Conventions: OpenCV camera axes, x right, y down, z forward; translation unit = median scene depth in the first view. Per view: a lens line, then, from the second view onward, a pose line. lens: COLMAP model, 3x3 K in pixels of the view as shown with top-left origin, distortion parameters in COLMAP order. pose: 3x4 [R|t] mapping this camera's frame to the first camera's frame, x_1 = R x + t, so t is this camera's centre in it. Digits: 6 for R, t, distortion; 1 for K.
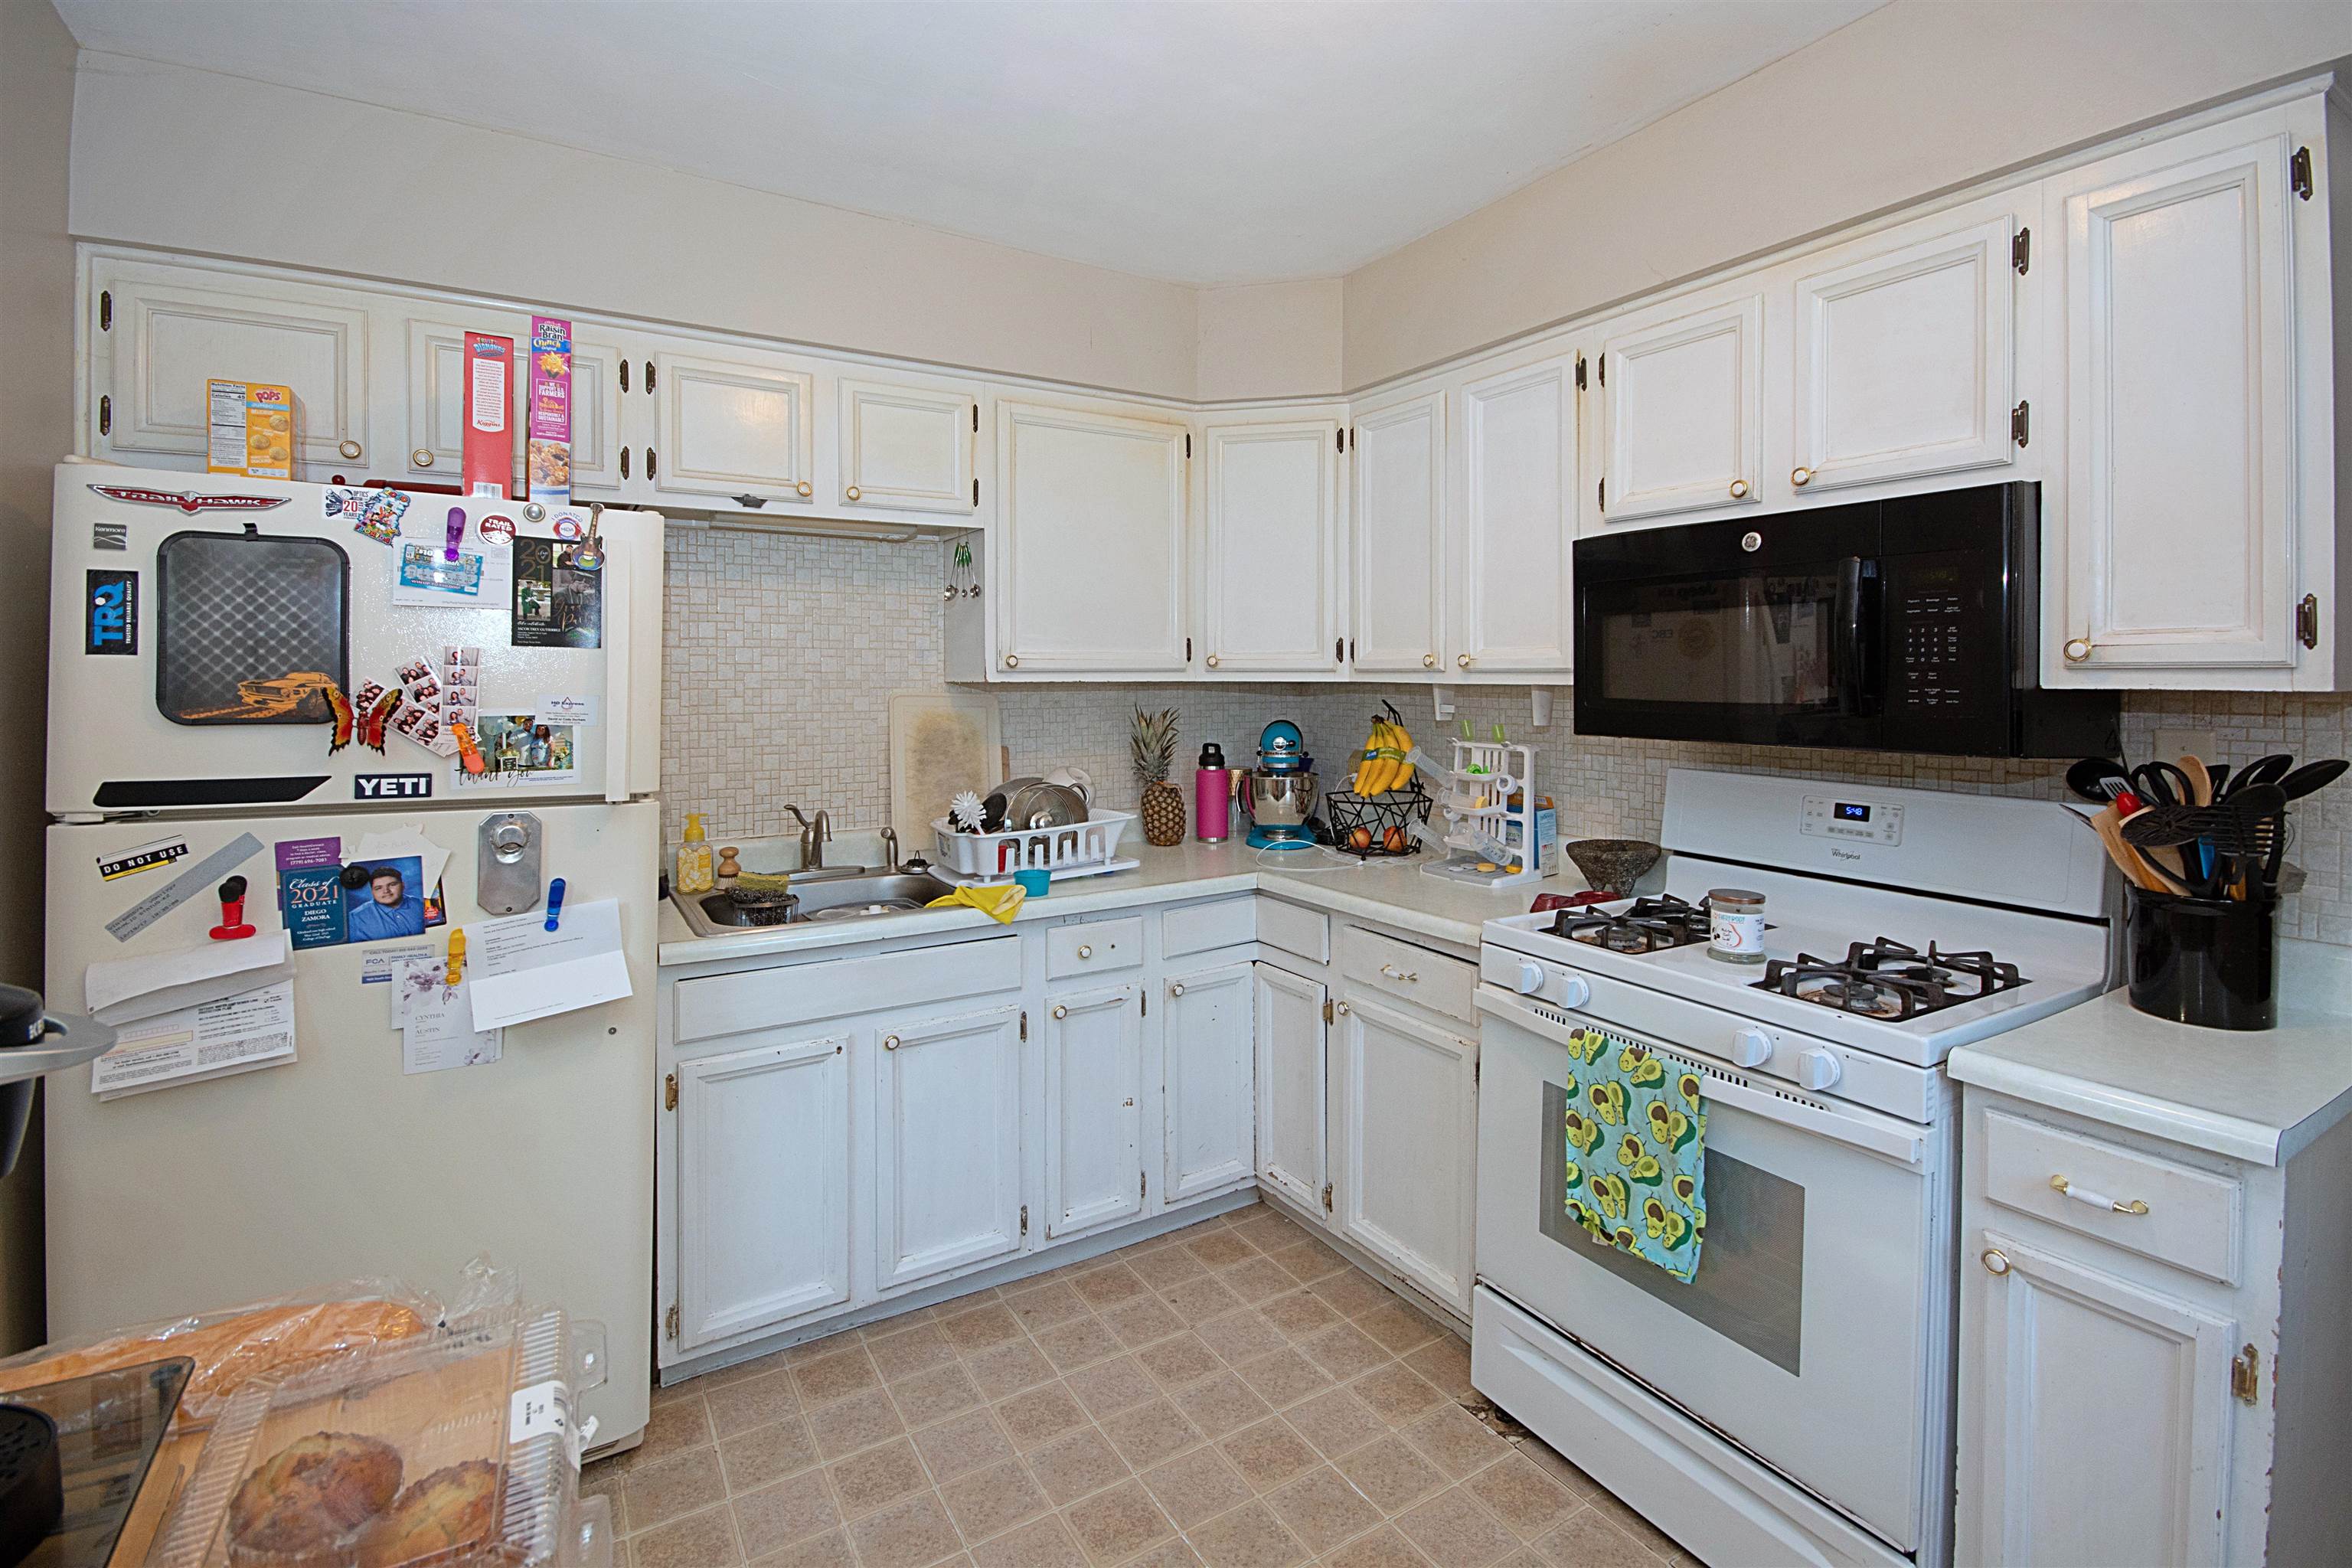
lens RADIAL K [[1082.6, 0, 1176.0], [0, 1082.6, 784.0], [0, 0, 1]] dist [-0.000258, -0.000611]
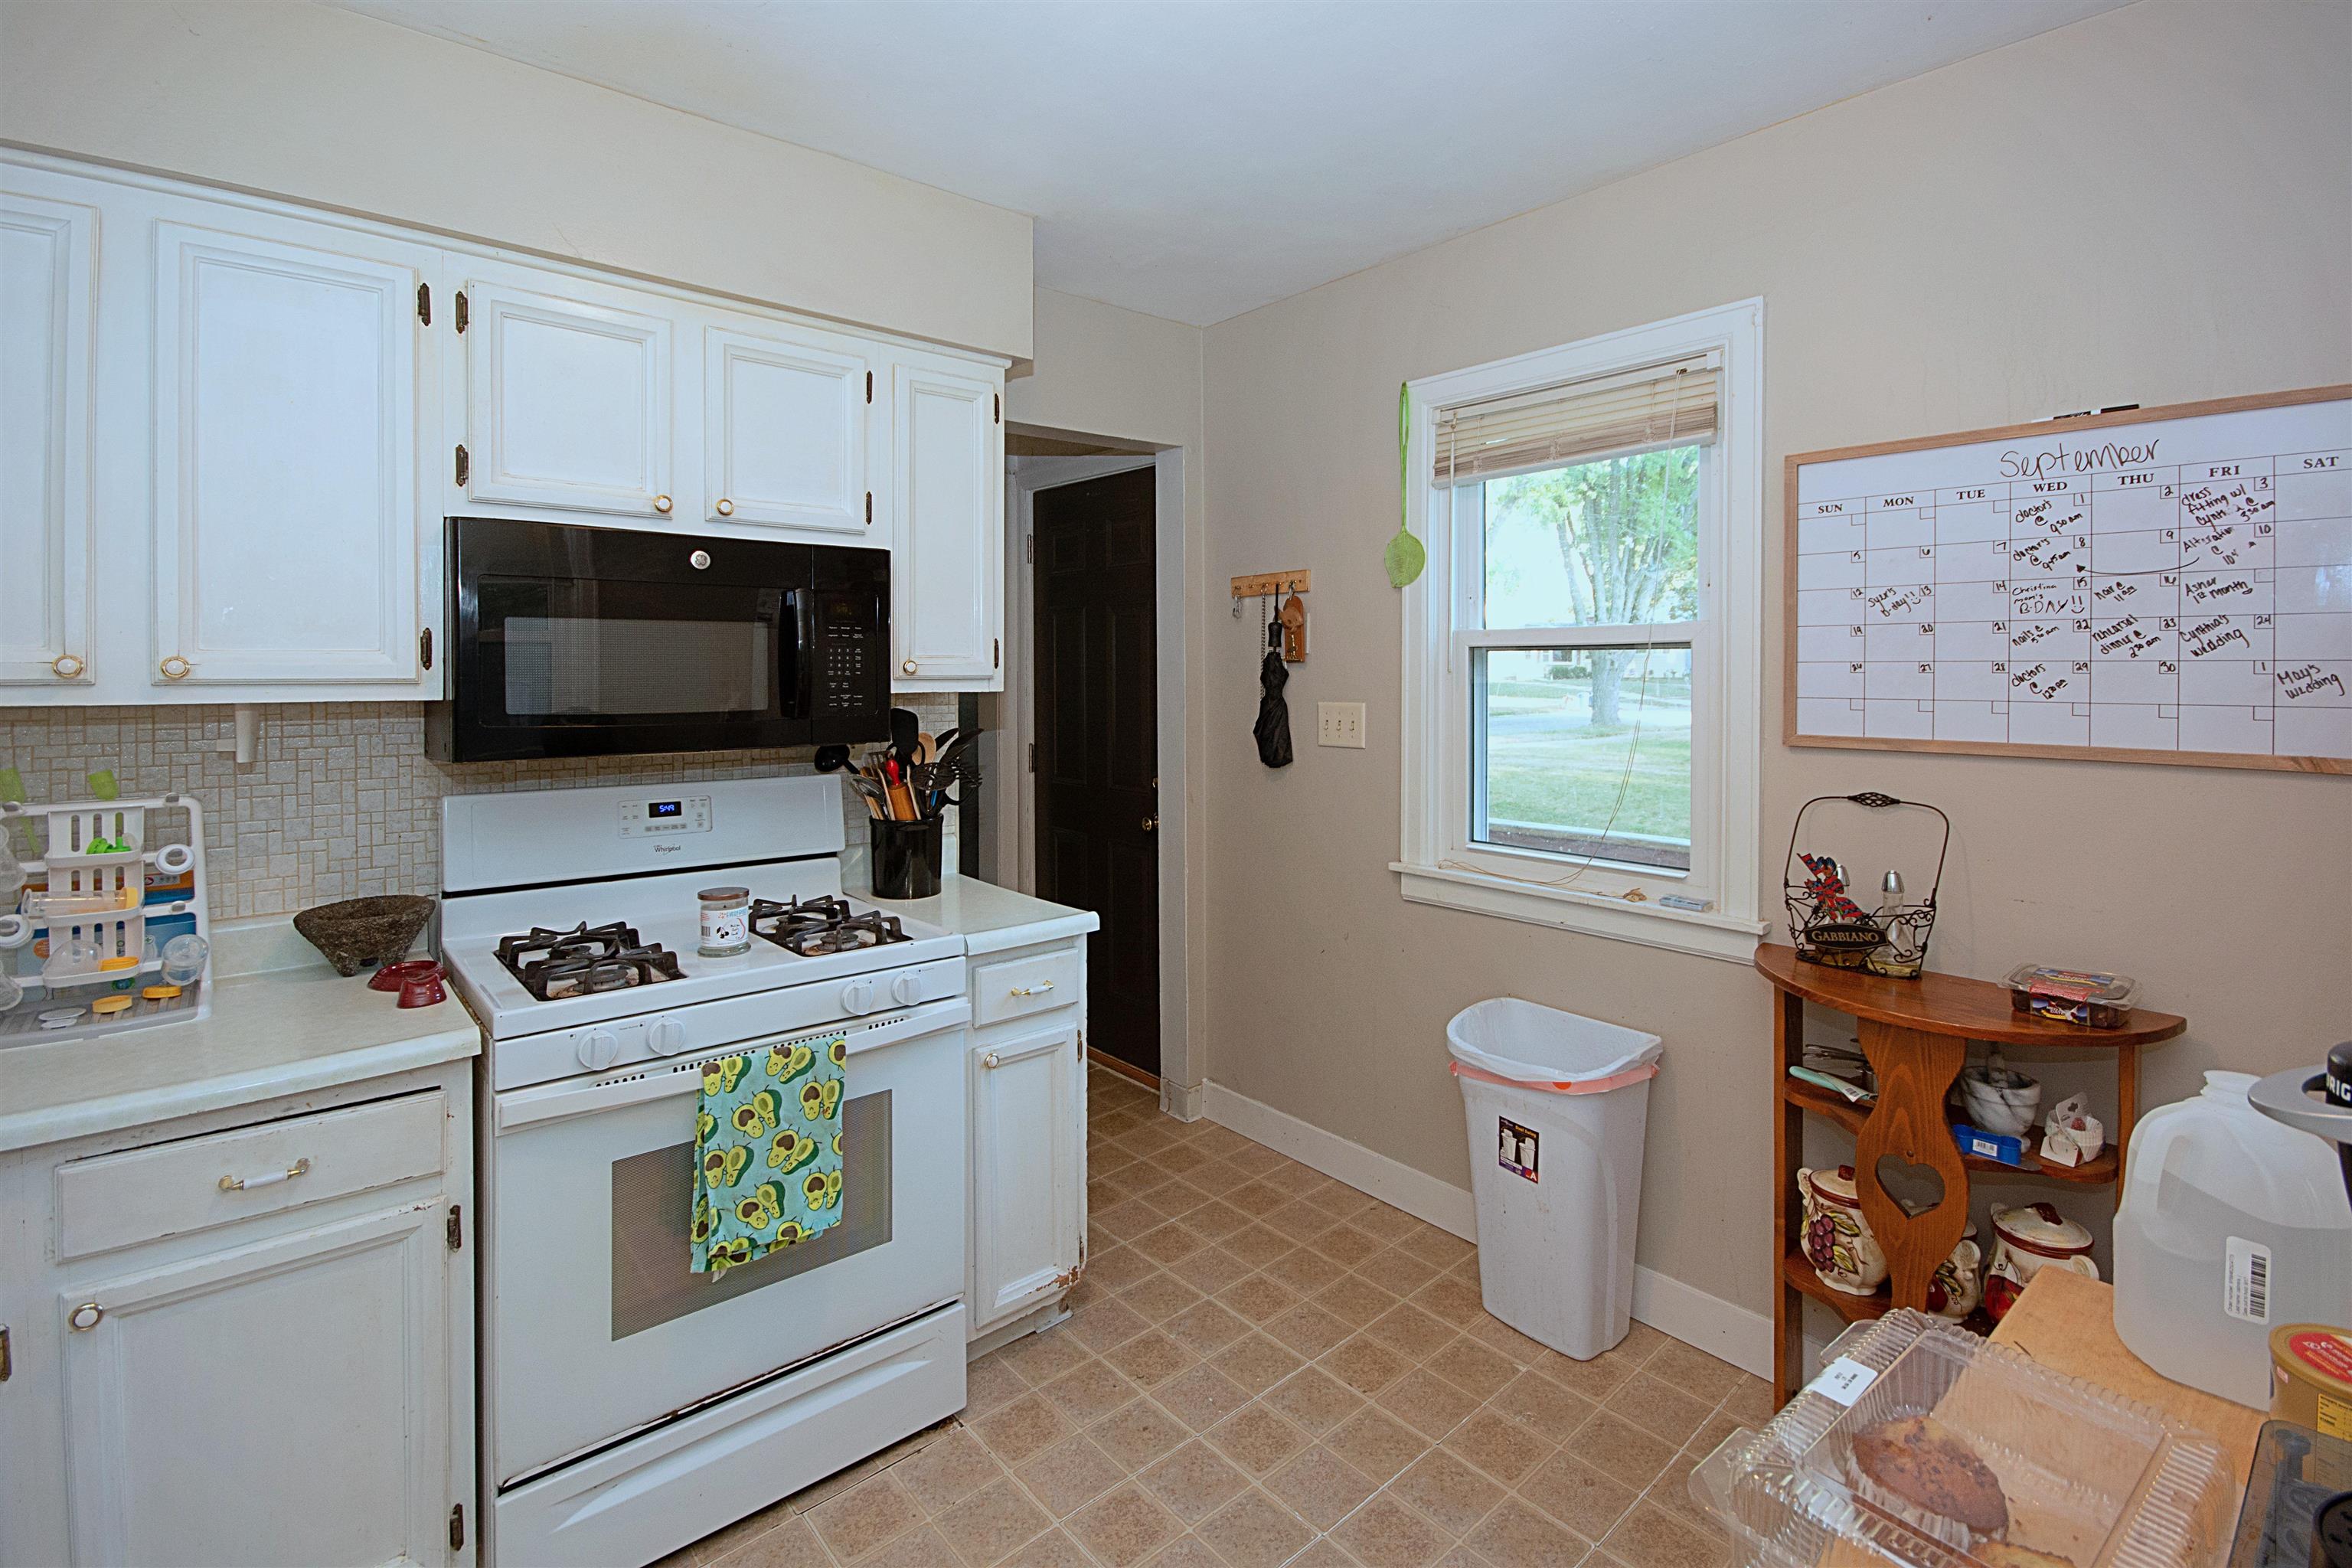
lens RADIAL K [[1082.6, 0, 1176.0], [0, 1082.6, 784.0], [0, 0, 1]] dist [-0.000258, -0.000611]
pose [[-0.170248, -0.096161, 0.980698, -0.606551], [0.102650, 0.988082, 0.114705, -0.081006], [-0.980040, 0.120197, -0.158348, 0.738592]]
